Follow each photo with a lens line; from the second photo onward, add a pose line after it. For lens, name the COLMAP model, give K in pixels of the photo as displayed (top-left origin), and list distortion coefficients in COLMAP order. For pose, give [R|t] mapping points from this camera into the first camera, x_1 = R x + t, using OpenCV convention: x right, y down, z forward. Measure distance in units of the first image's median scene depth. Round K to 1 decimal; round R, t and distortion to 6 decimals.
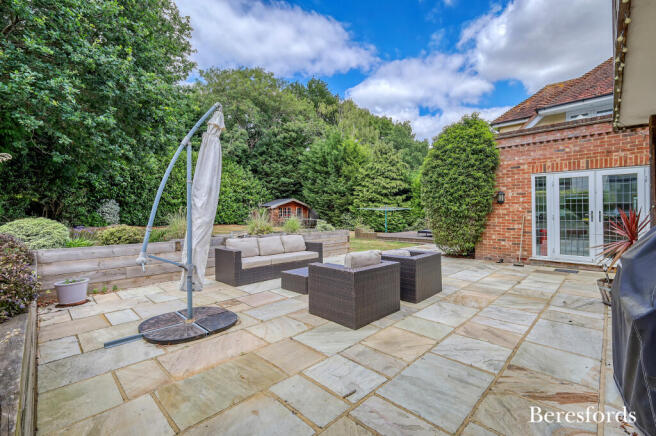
lens RADIAL K [[285.3, 0, 328.4], [0, 285.3, 214.9], [0, 0, 1]] dist [0.002102, -0.000621]
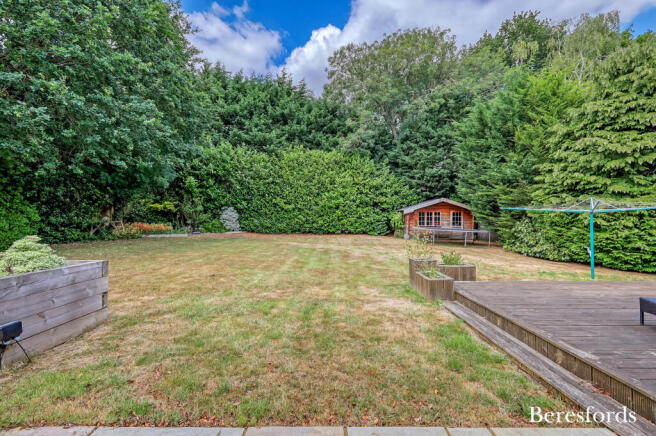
lens RADIAL K [[285.3, 0, 329.3], [0, 285.3, 218.0], [0, 0, 1]] dist [0.002102, -0.000621]
pose [[0.709573, -0.005640, -0.704609, 0.185166], [-0.006274, 0.999878, -0.014322, -0.000542], [0.704604, 0.014583, 0.709451, 0.422938]]
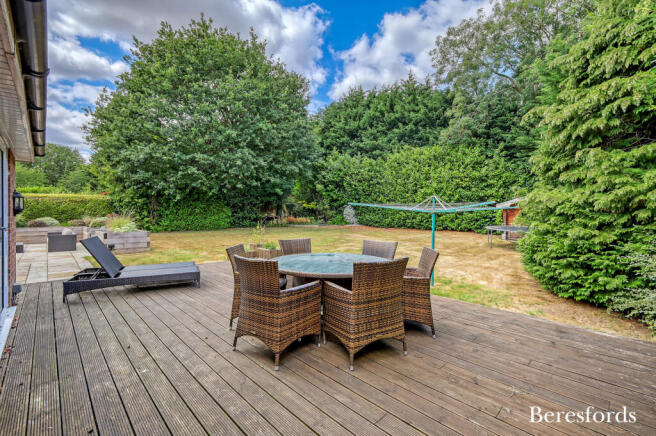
lens RADIAL K [[285.3, 0, 325.1], [0, 285.3, 217.4], [0, 0, 1]] dist [0.002102, -0.000621]
pose [[-0.012638, 0.014372, -0.999817, 0.449384], [-0.011197, 0.999832, 0.014513, -0.011837], [0.999857, 0.011379, -0.012475, 0.739941]]
